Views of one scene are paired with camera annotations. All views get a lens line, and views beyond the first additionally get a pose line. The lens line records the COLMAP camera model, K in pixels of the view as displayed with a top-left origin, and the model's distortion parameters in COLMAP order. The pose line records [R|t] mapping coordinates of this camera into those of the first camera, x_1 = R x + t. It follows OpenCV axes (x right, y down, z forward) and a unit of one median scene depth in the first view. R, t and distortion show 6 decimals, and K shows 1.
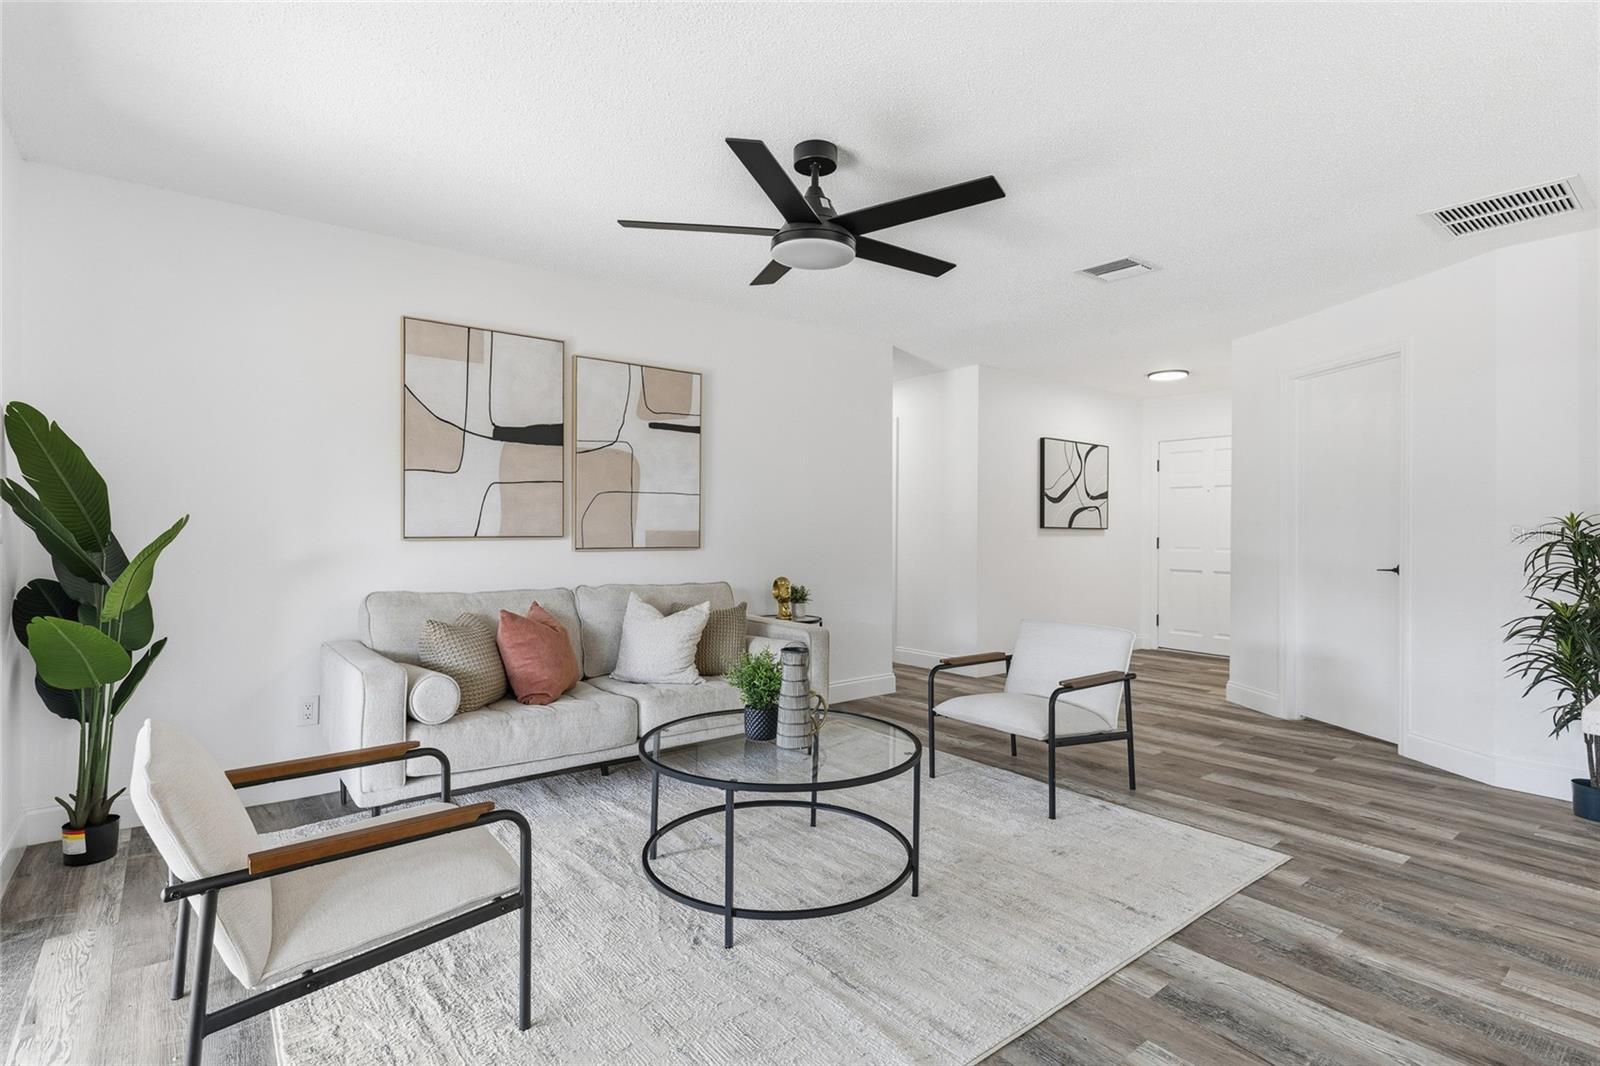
lens RADIAL K [[783.7, 0, 798.0], [0, 783.7, 530.8], [0, 0, 1]] dist [0.000812, -0.001404]
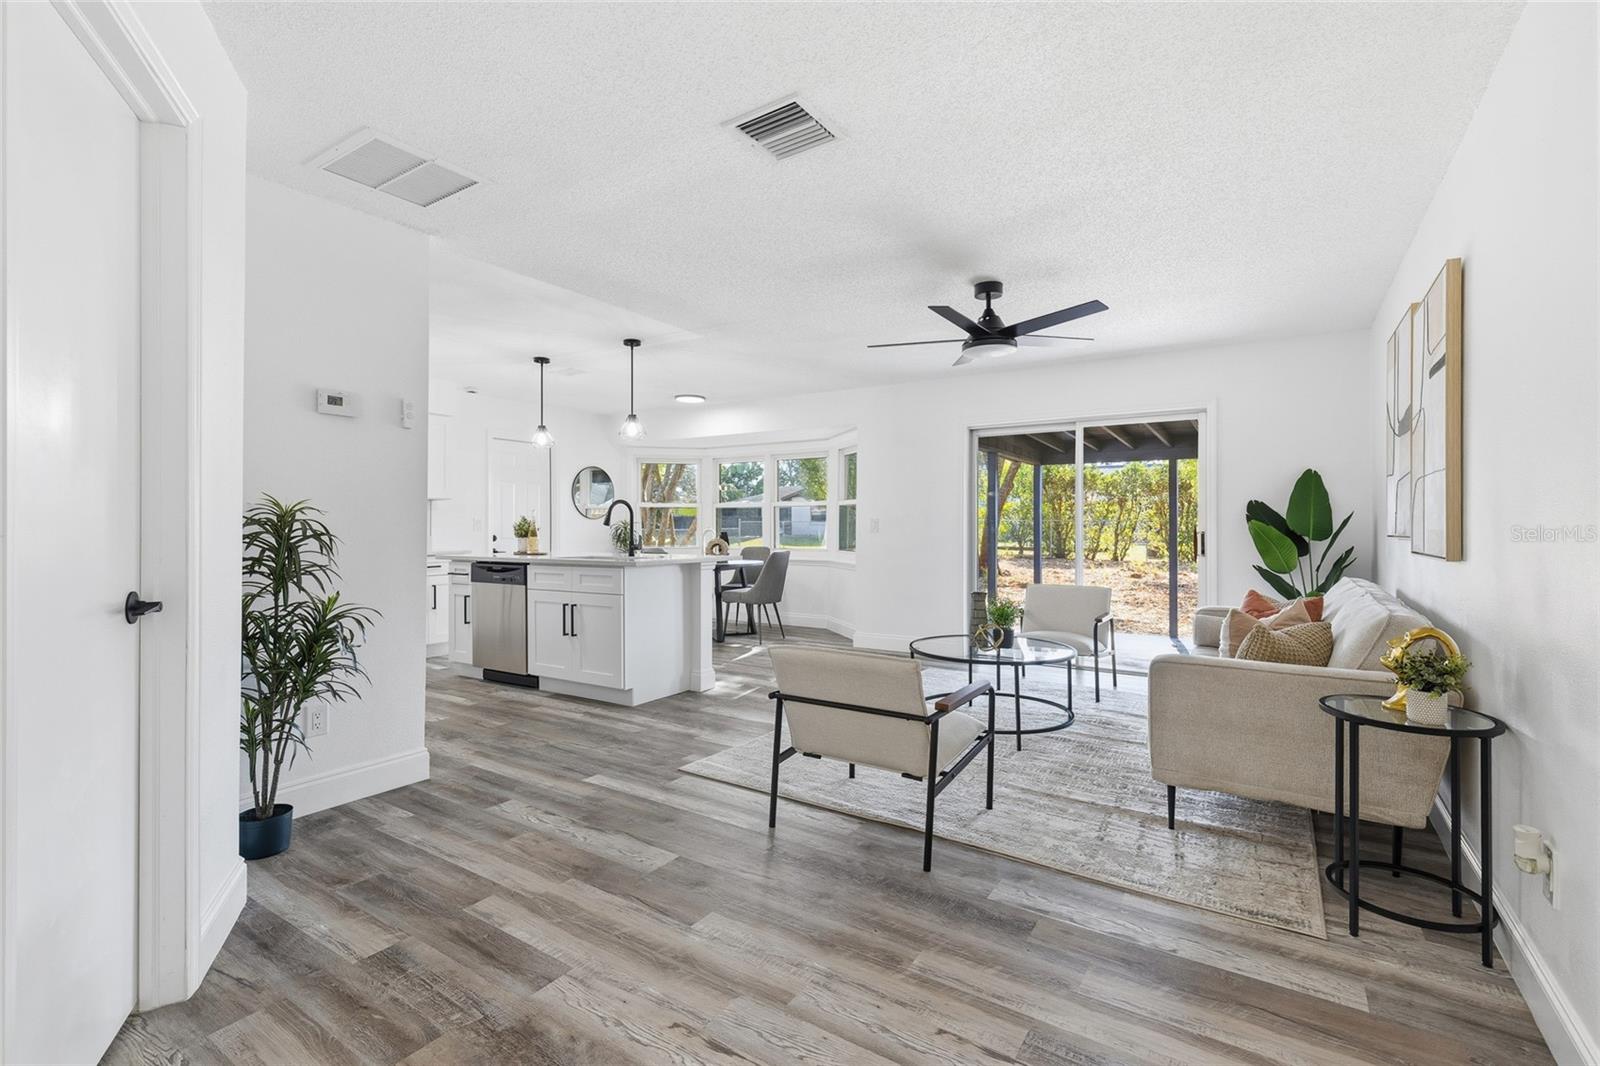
lens RADIAL K [[722.5, 0, 799.5], [0, 722.5, 531.3], [0, 0, 1]] dist [0.010754, -0.004249]
pose [[-0.950746, -0.007901, -0.309870, 0.632116], [-0.011379, 0.999891, 0.009419, 0.000223], [0.309762, 0.012481, -0.950732, 1.719279]]
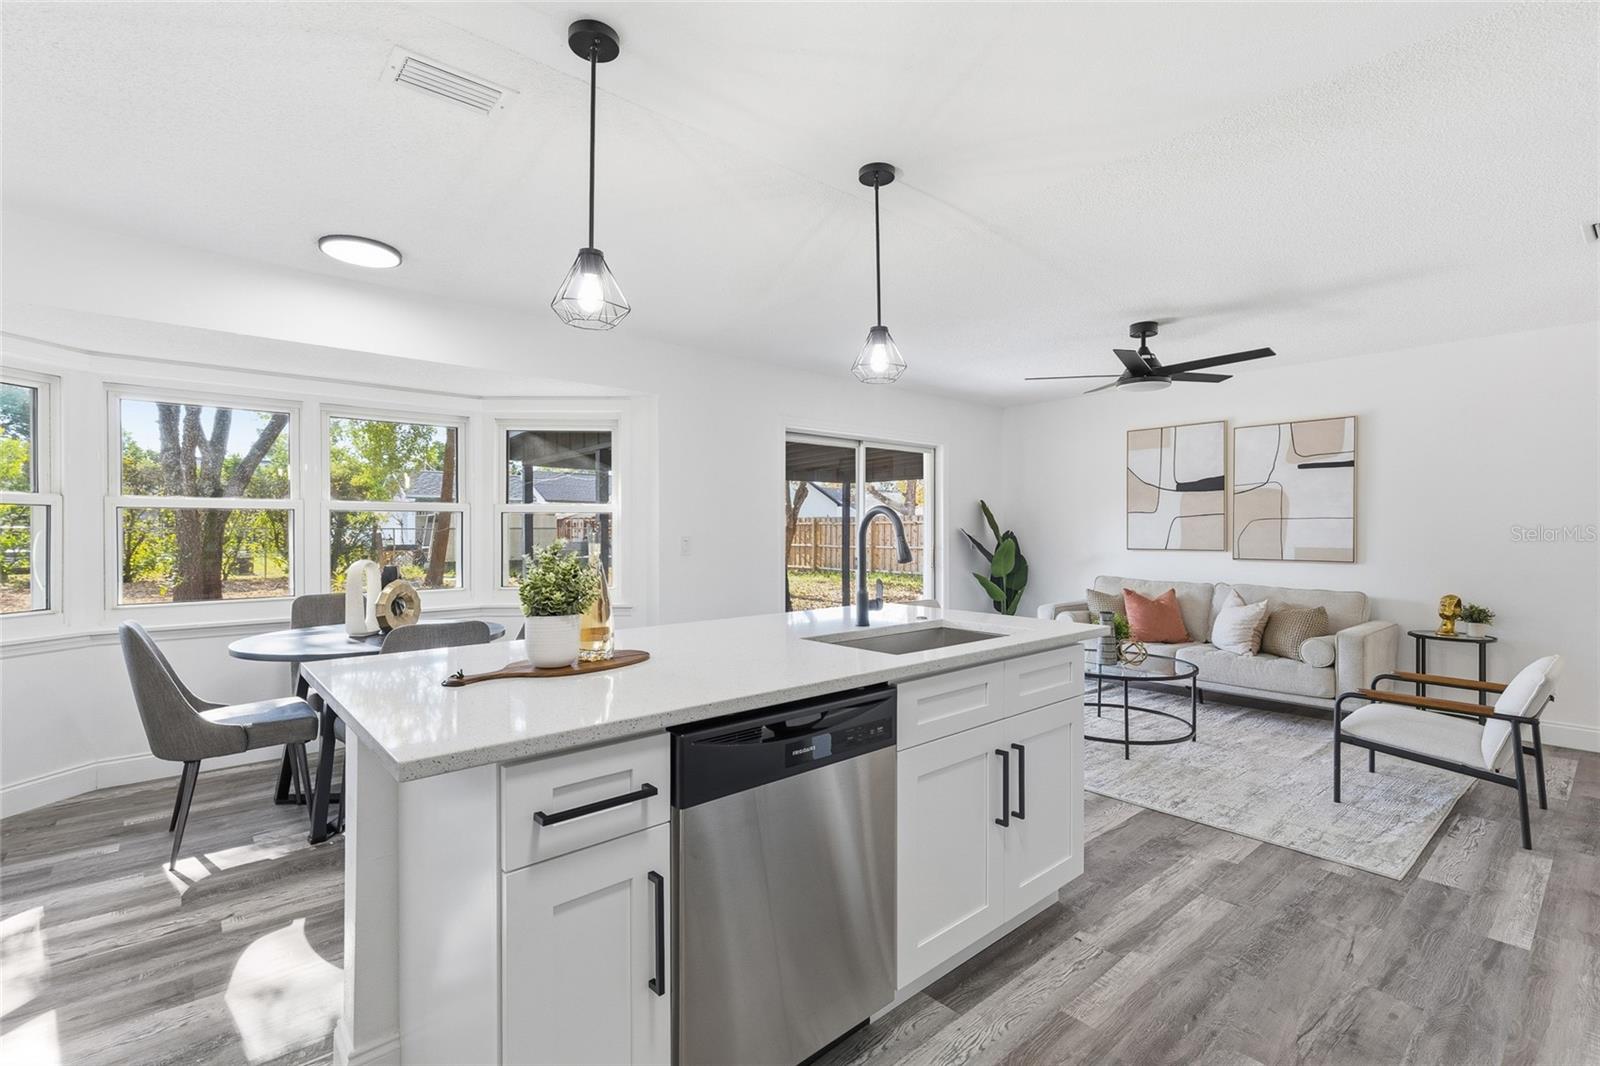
lens RADIAL K [[722.5, 0, 794.0], [0, 722.5, 529.9], [0, 0, 1]] dist [0.010754, -0.004249]
pose [[0.033151, -0.007093, -0.999425, 1.196019], [-0.004874, 0.999962, -0.007259, -0.019783], [0.999438, 0.005112, 0.033115, 0.142312]]
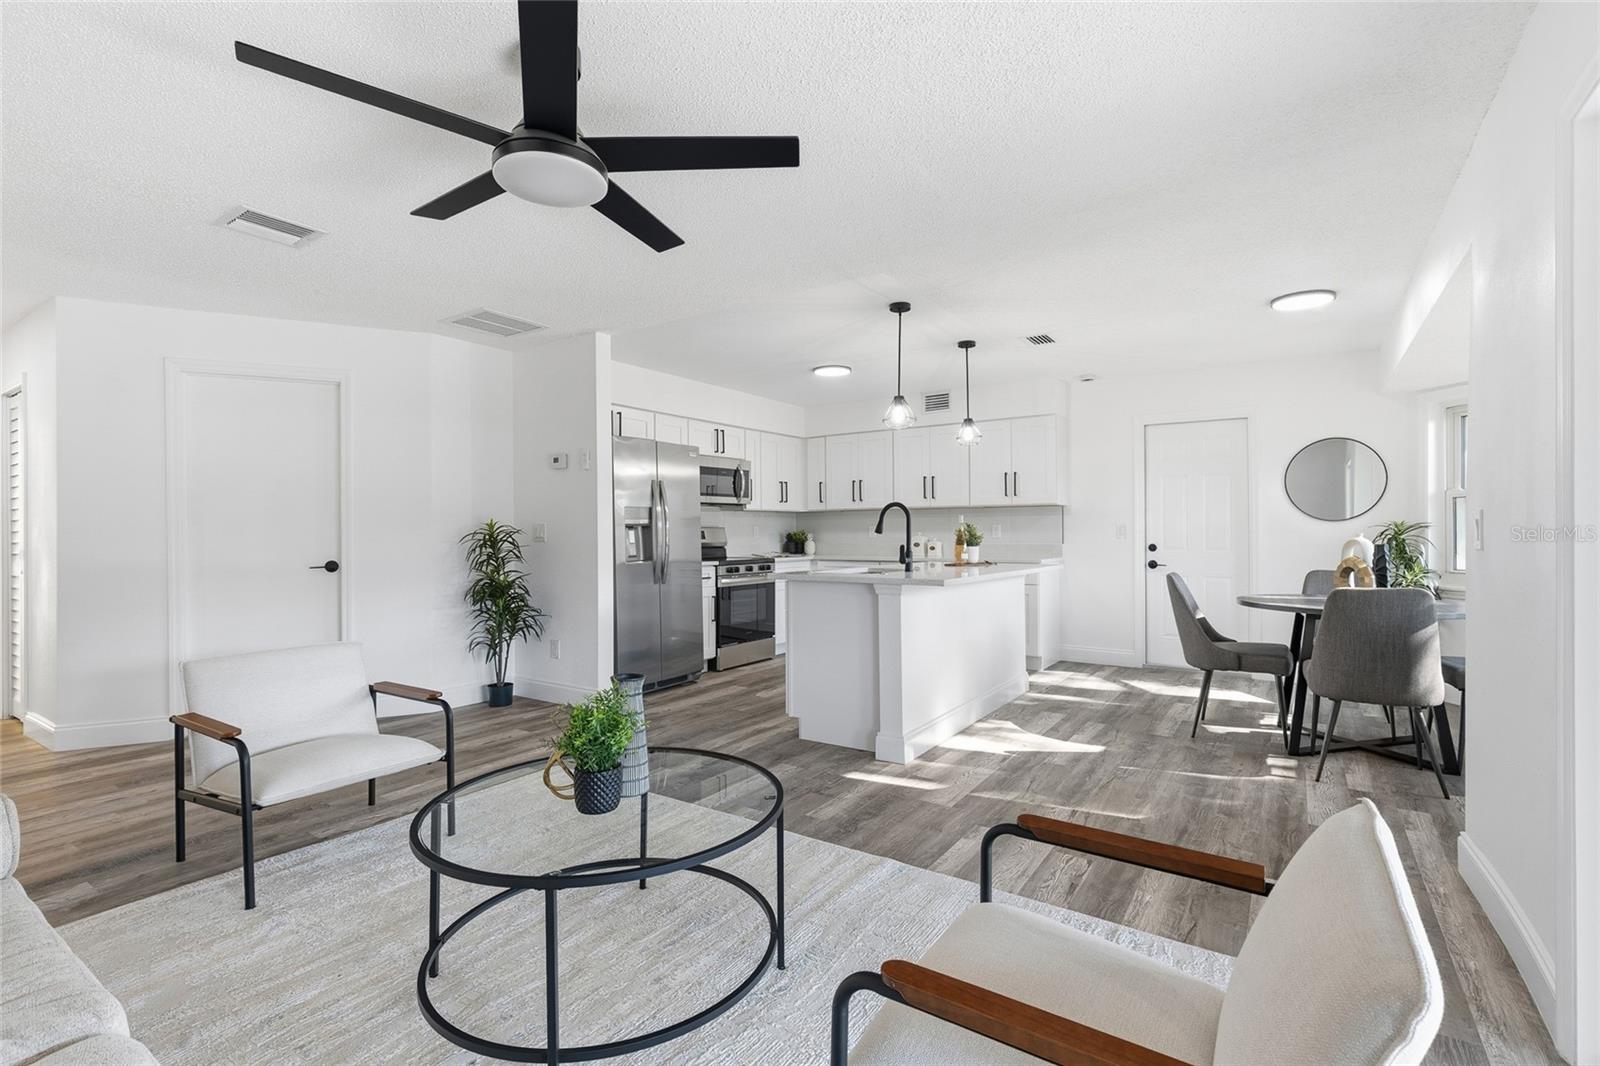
lens RADIAL K [[722.5, 0, 814.4], [0, 722.5, 532.2], [0, 0, 1]] dist [0.010754, -0.004249]
pose [[-0.309225, -0.005281, 0.950974, -0.567987], [0.006427, 0.999950, 0.007643, -0.005679], [-0.950967, 0.008475, -0.309175, 0.742377]]
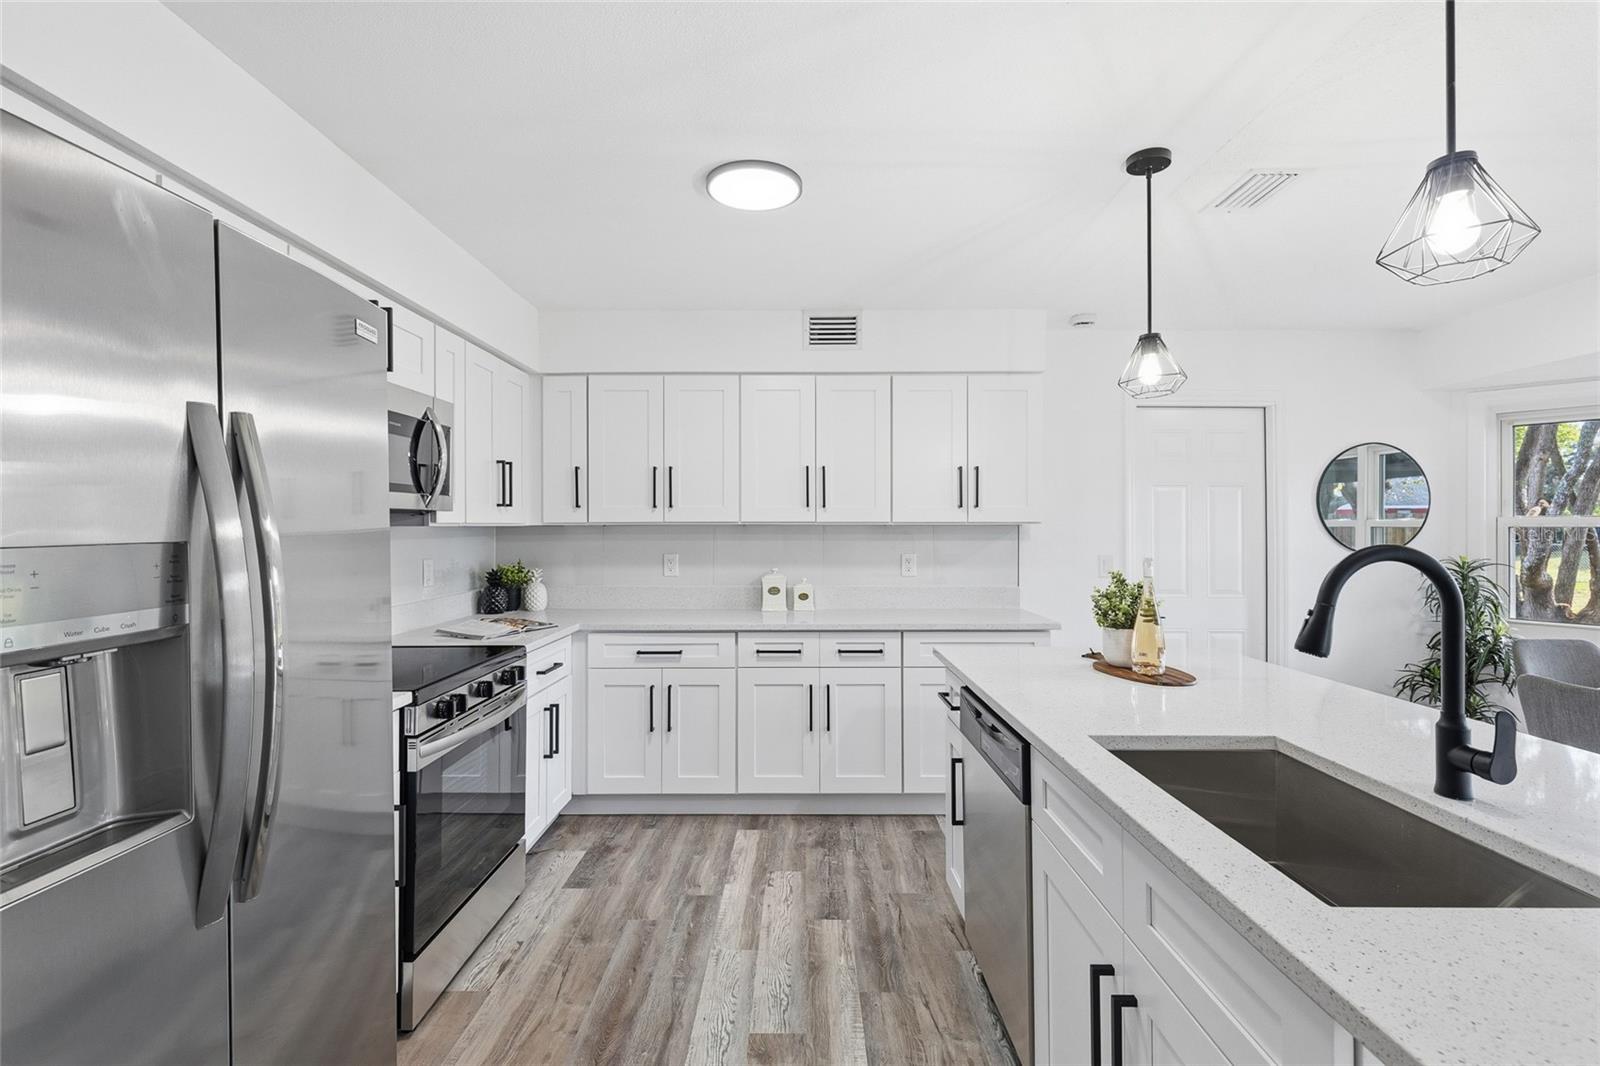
lens RADIAL K [[722.5, 0, 805.5], [0, 722.5, 525.5], [0, 0, 1]] dist [0.010754, -0.004249]
pose [[-0.782107, -0.003670, 0.623133, 0.527630], [-0.004138, 0.999991, 0.000696, -0.053483], [-0.623130, -0.002034, -0.782116, 0.676307]]
